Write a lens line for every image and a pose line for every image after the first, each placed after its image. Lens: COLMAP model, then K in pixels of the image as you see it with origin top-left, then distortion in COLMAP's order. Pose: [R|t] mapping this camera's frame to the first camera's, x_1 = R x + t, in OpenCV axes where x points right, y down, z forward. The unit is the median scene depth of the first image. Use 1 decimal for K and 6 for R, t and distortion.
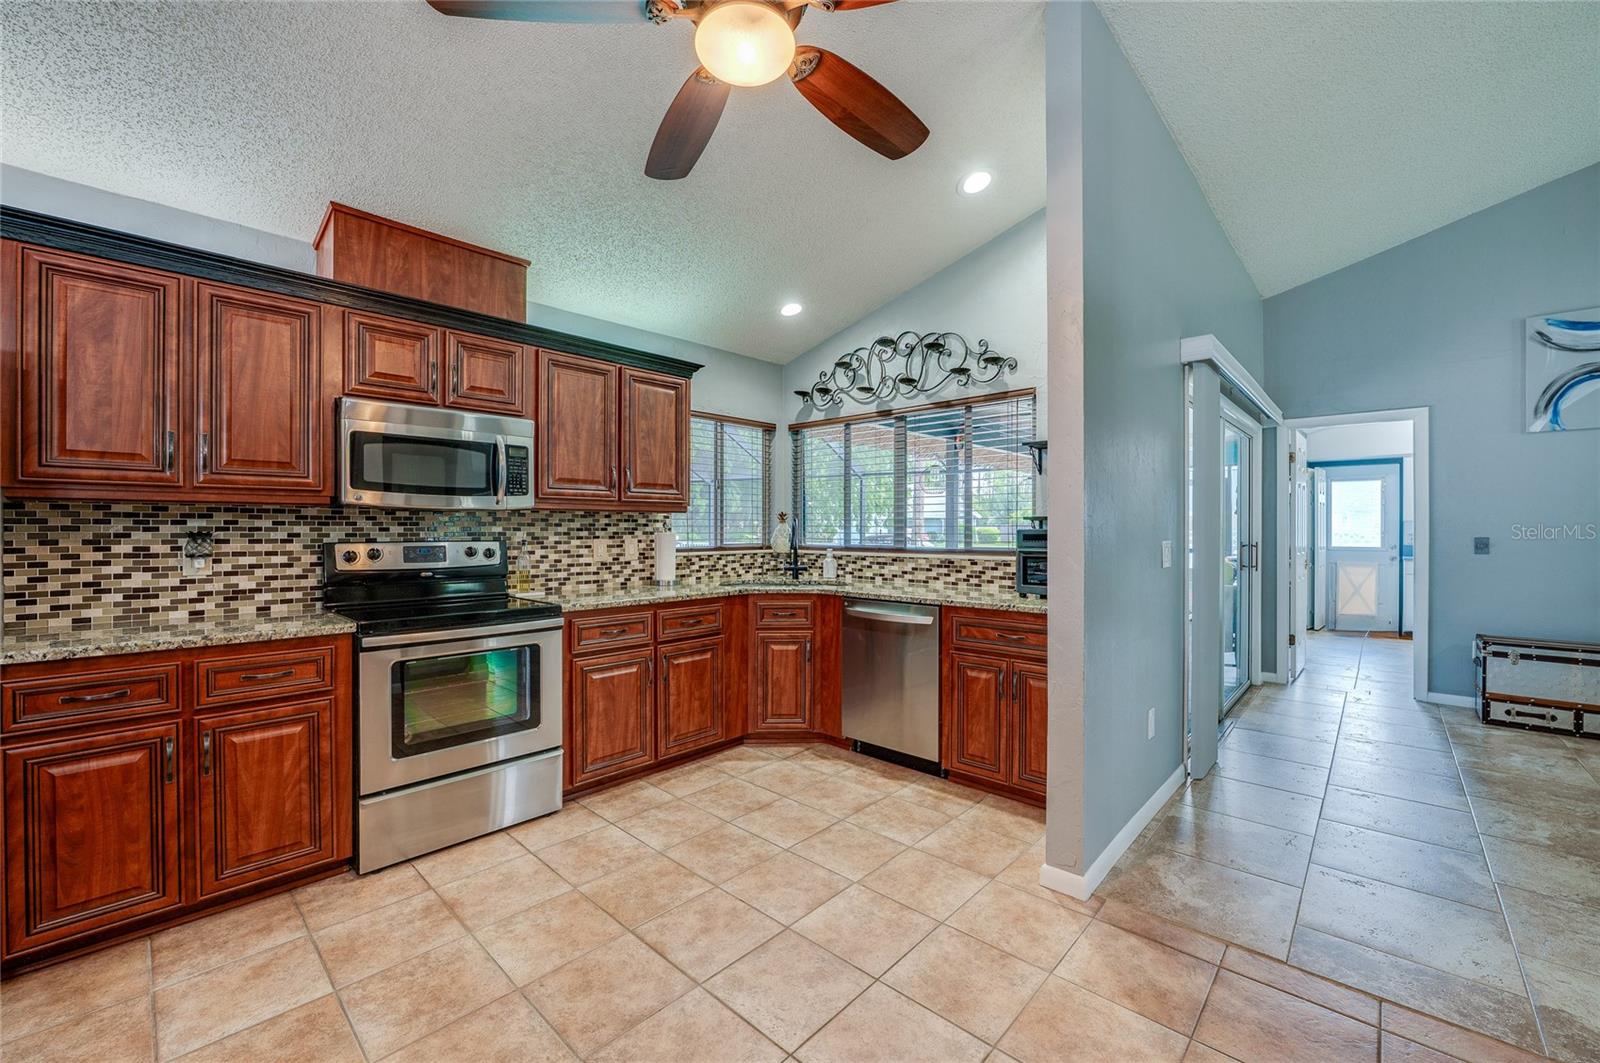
lens RADIAL K [[644.1, 0, 806.3], [0, 644.1, 529.9], [0, 0, 1]] dist [-0.010674, 0.000398]
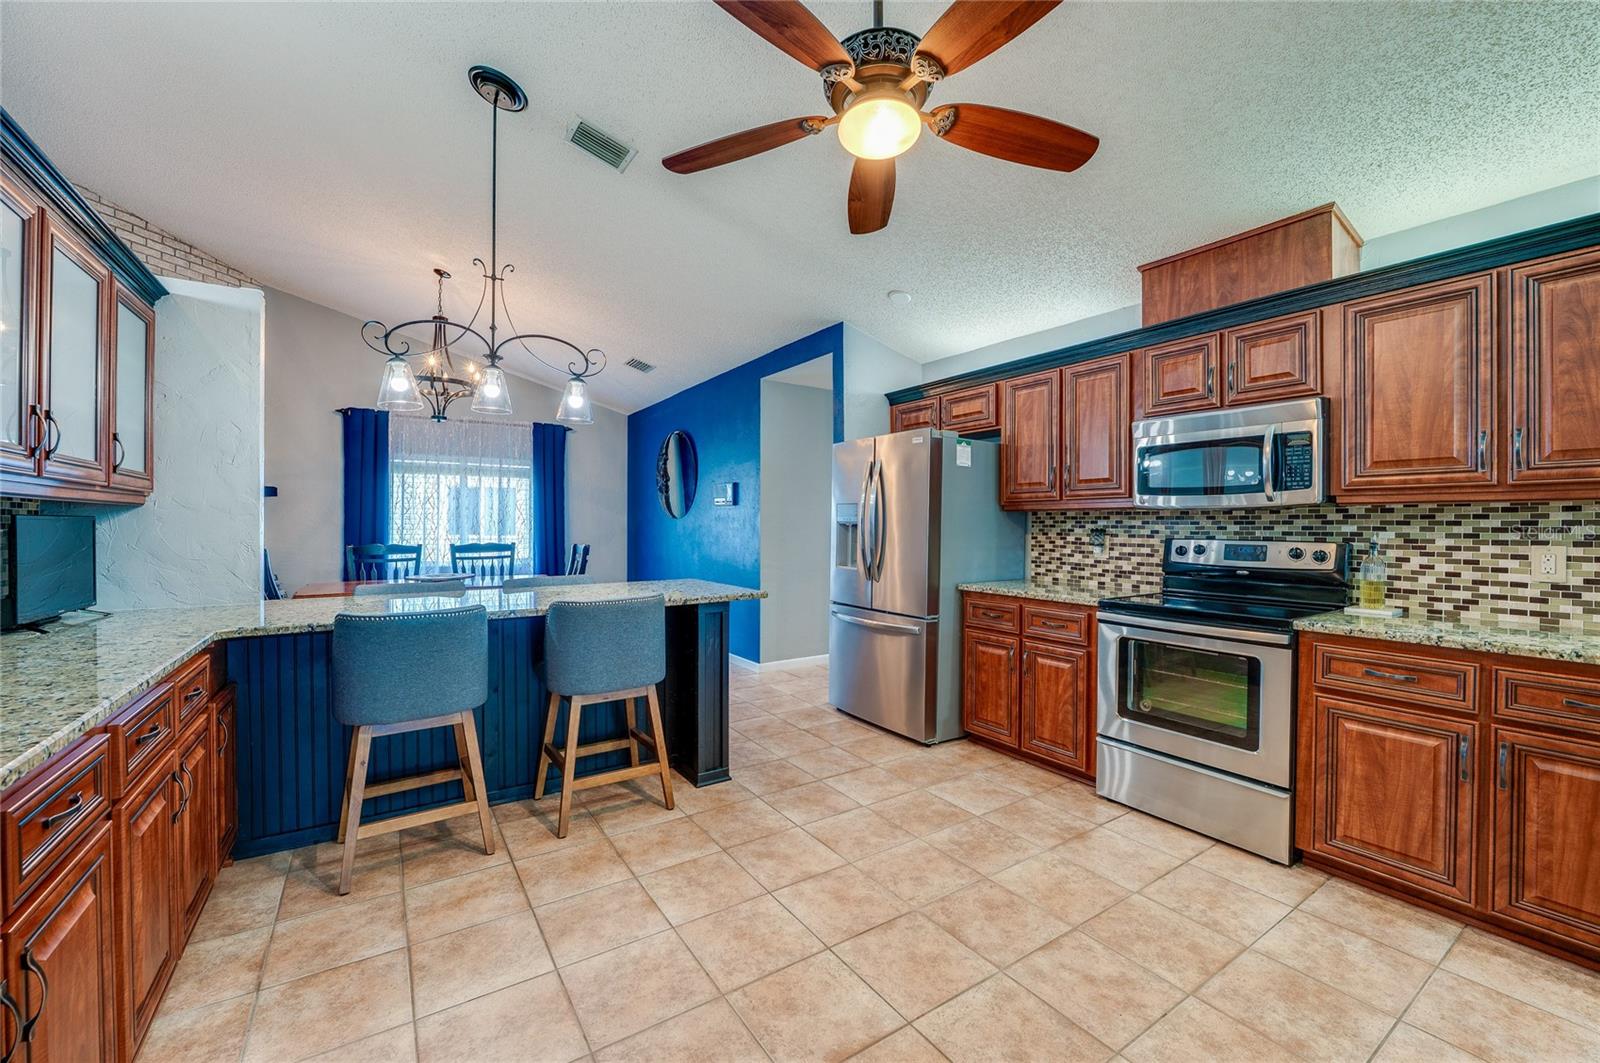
lens RADIAL K [[644.1, 0, 806.3], [0, 644.1, 529.9], [0, 0, 1]] dist [-0.010674, 0.000398]
pose [[-0.231749, 0.006828, -0.972752, 0.609012], [-0.007281, 0.999935, 0.008753, -0.001984], [0.972748, 0.009111, -0.231684, 0.628722]]
